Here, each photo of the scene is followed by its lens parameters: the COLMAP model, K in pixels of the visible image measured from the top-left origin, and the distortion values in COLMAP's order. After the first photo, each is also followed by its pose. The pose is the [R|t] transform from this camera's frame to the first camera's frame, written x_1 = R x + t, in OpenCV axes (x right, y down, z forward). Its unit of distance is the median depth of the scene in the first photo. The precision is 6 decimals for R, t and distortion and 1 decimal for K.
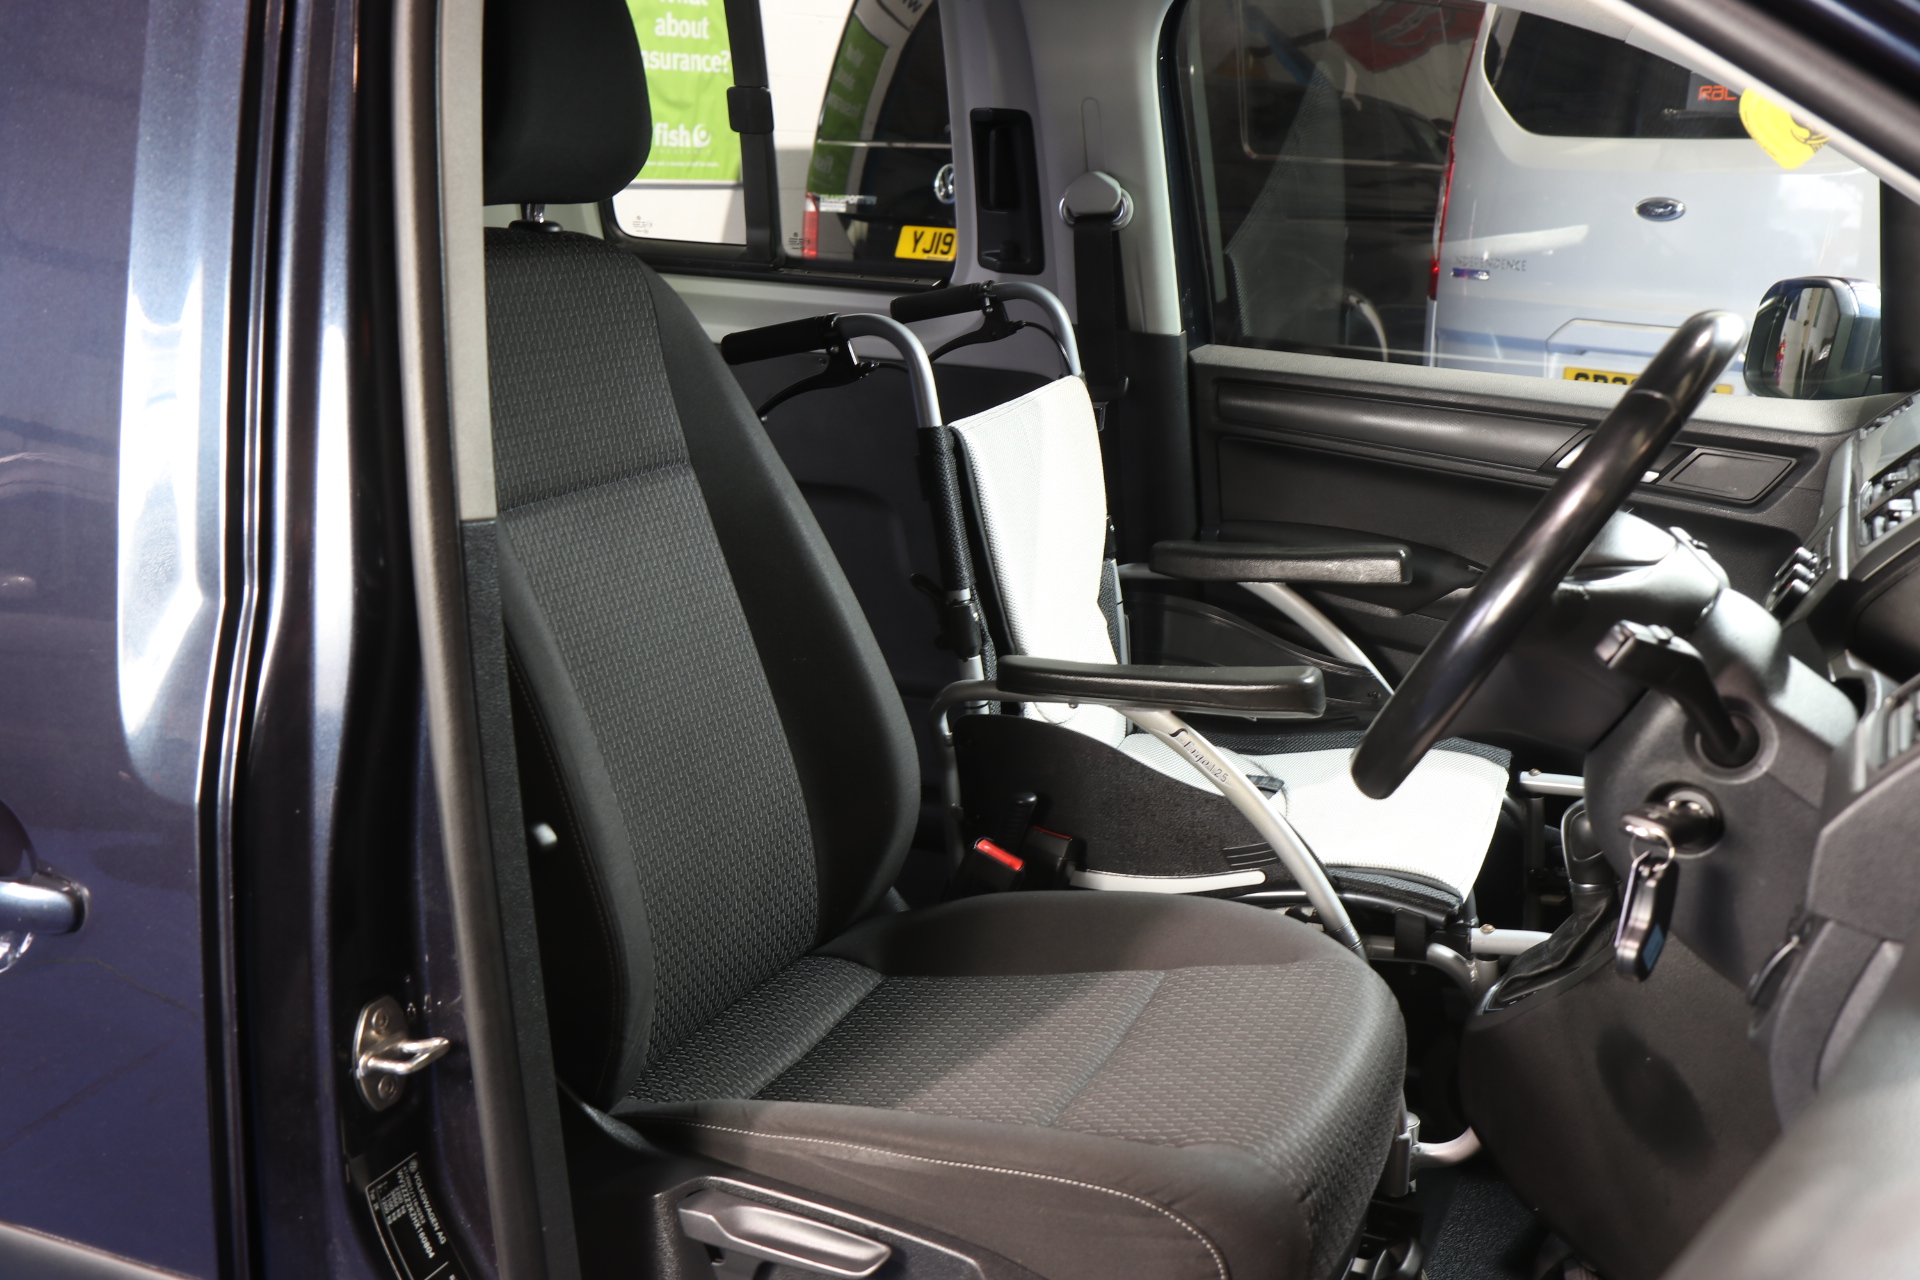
lens RADIAL K [[2083.5, 0, 960.0], [0, 2083.5, 640.0], [0, 0, 1]] dist [-0.002244, 0.368555]
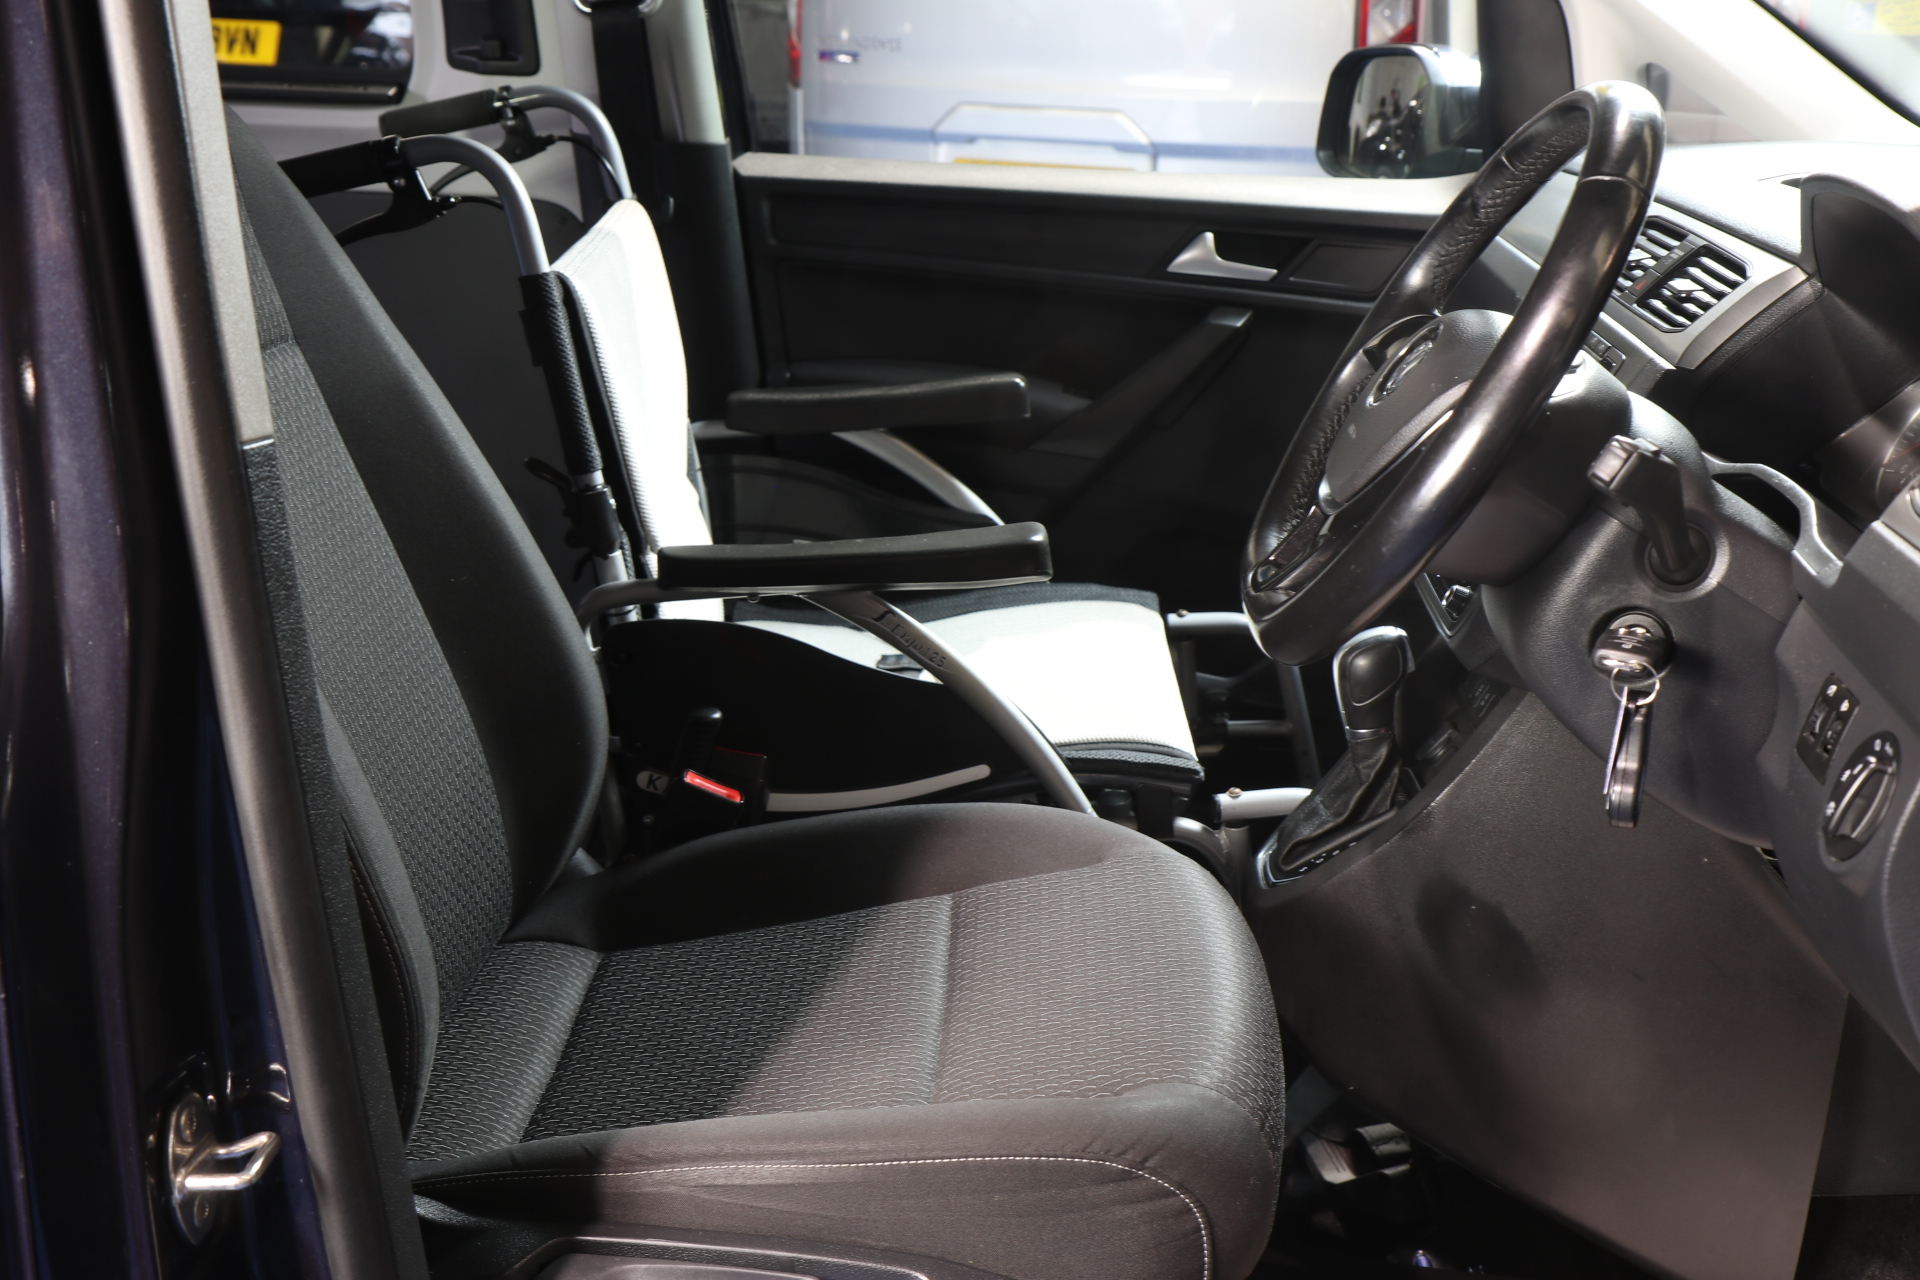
lens RADIAL K [[2392.9, 0, 960.0], [0, 2392.9, 640.0], [0, 0, 1]] dist [0.026023, 0.333351]
pose [[0.939777, -0.119284, 0.320298, -0.179824], [0.099146, 0.991970, 0.078523, -0.019178], [-0.327093, -0.042038, 0.944057, 0.069808]]
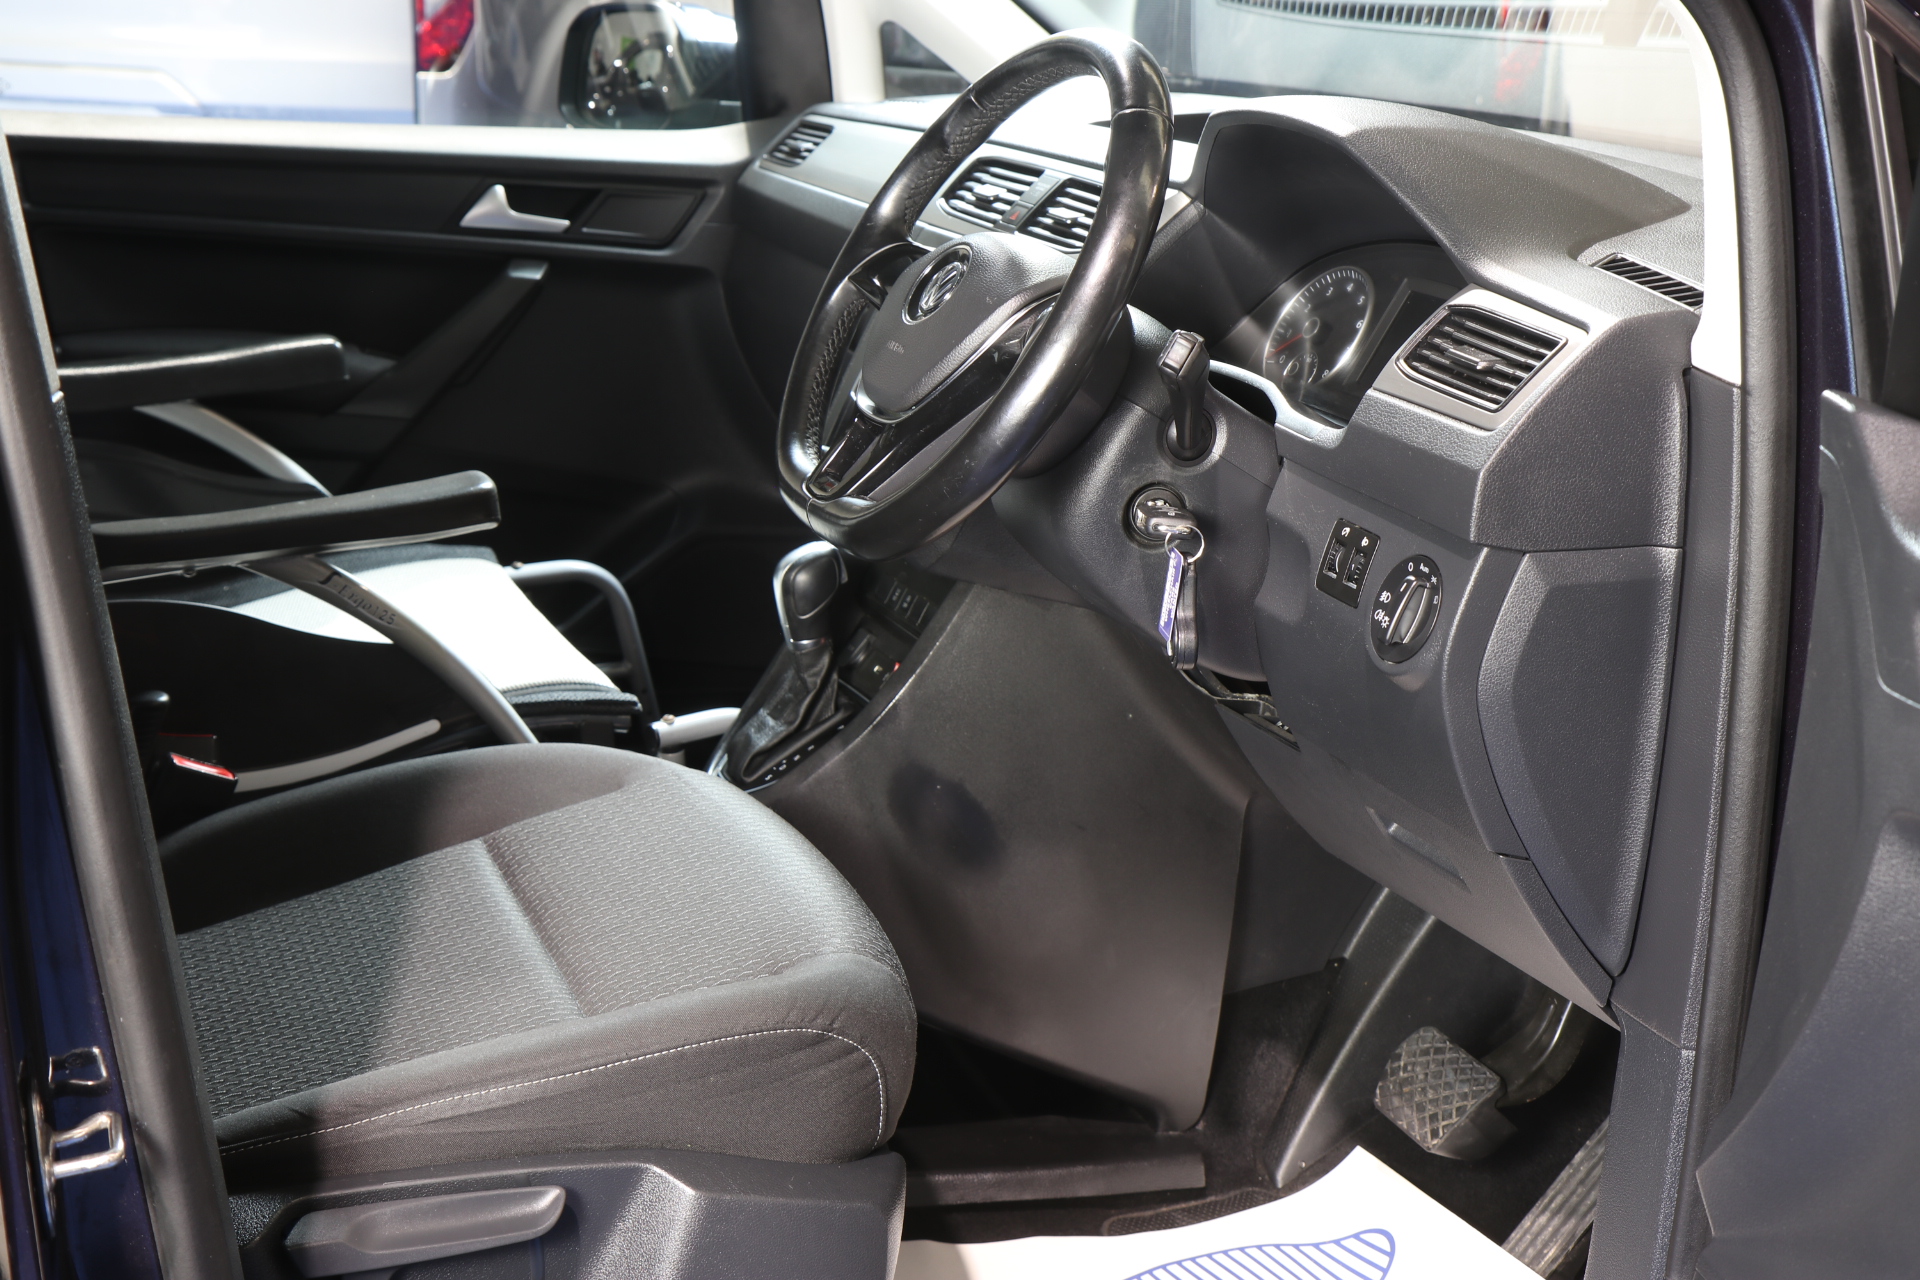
lens RADIAL K [[2481.9, 0, 960.0], [0, 2481.9, 640.0], [0, 0, 1]] dist [0.089347, 0.070221]
pose [[0.708360, -0.210904, 0.673607, -0.394213], [0.159440, 0.977462, 0.138374, -0.029104], [-0.687608, 0.009381, 0.726021, 0.104166]]
